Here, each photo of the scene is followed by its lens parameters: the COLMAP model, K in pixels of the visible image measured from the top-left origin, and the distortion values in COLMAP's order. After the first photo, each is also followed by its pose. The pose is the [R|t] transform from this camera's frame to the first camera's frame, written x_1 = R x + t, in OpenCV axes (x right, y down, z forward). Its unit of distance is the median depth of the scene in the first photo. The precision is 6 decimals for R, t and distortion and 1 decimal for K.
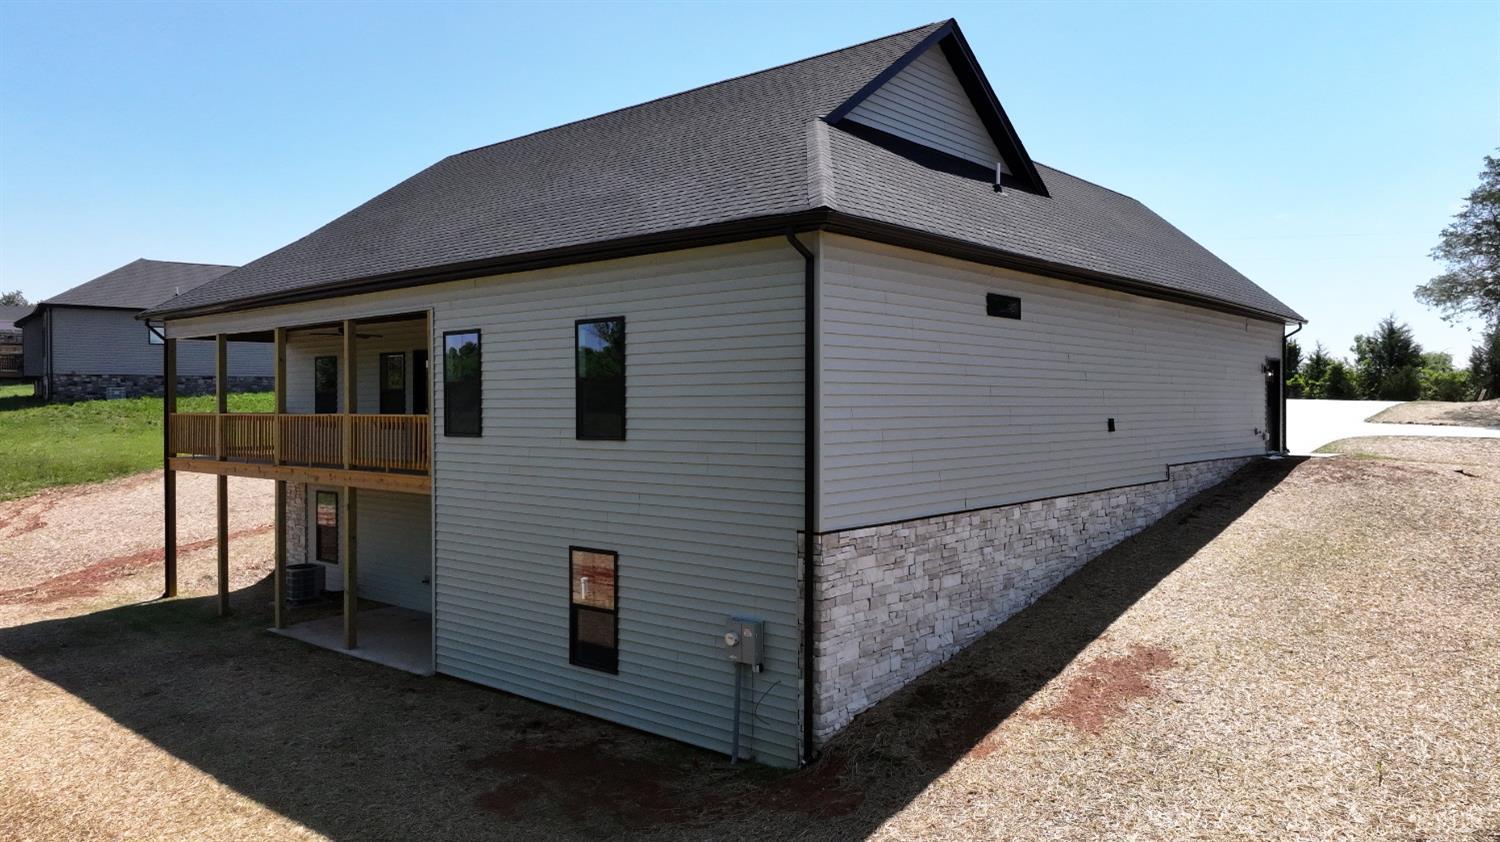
lens RADIAL K [[1057.2, 0, 746.9], [0, 1057.2, 416.8], [0, 0, 1]] dist [-0.000659, 0.014357]
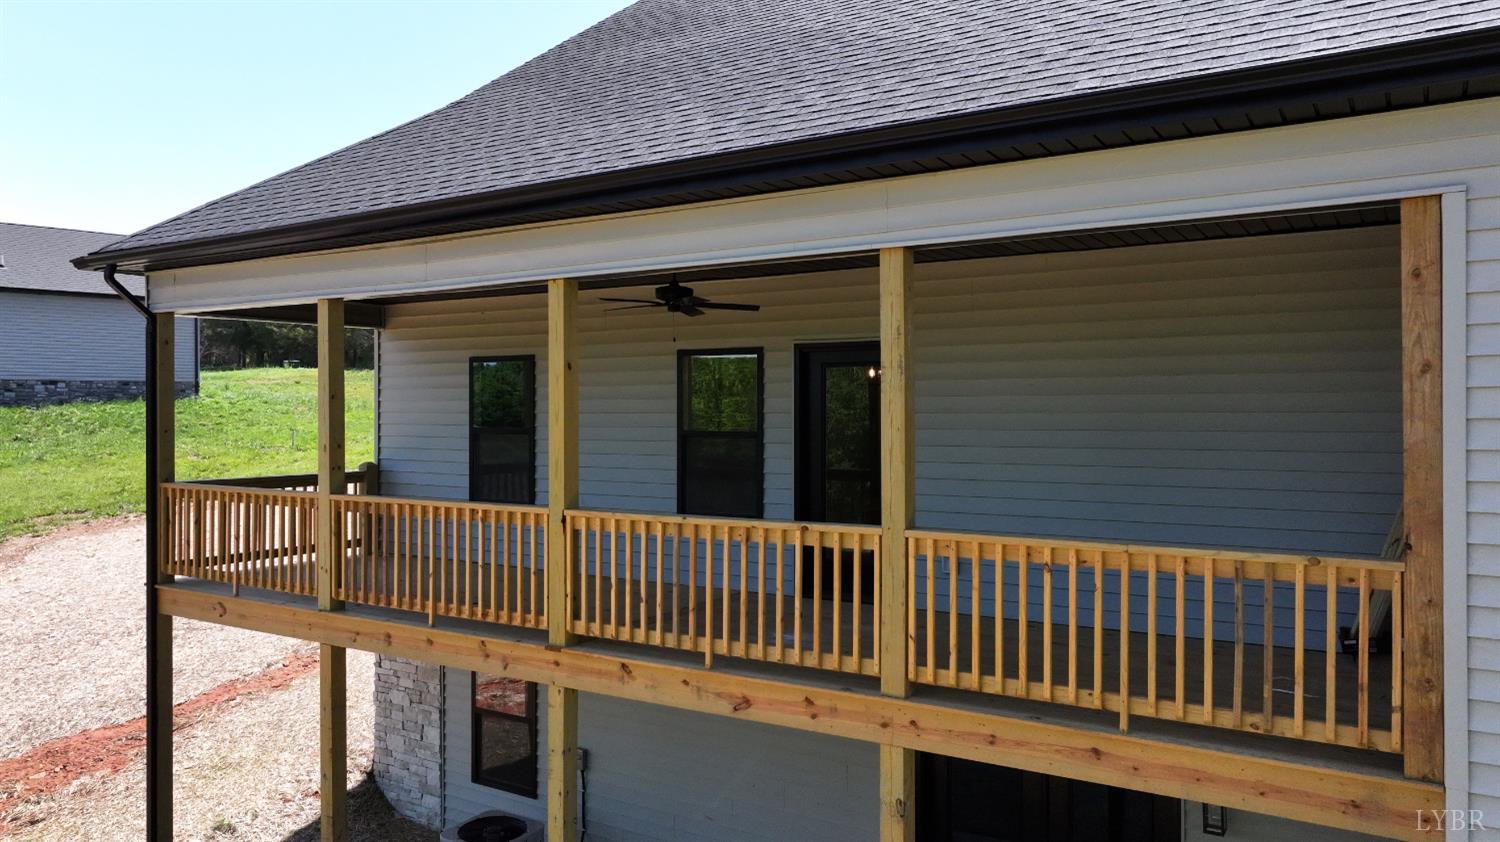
lens RADIAL K [[1057.2, 0, 755.5], [0, 1057.2, 419.6], [0, 0, 1]] dist [-0.000659, 0.014357]
pose [[0.987523, -0.003492, 0.157436, -0.374463], [0.003103, 0.999991, 0.002718, -0.030597], [-0.157444, -0.002195, 0.987525, 0.535486]]
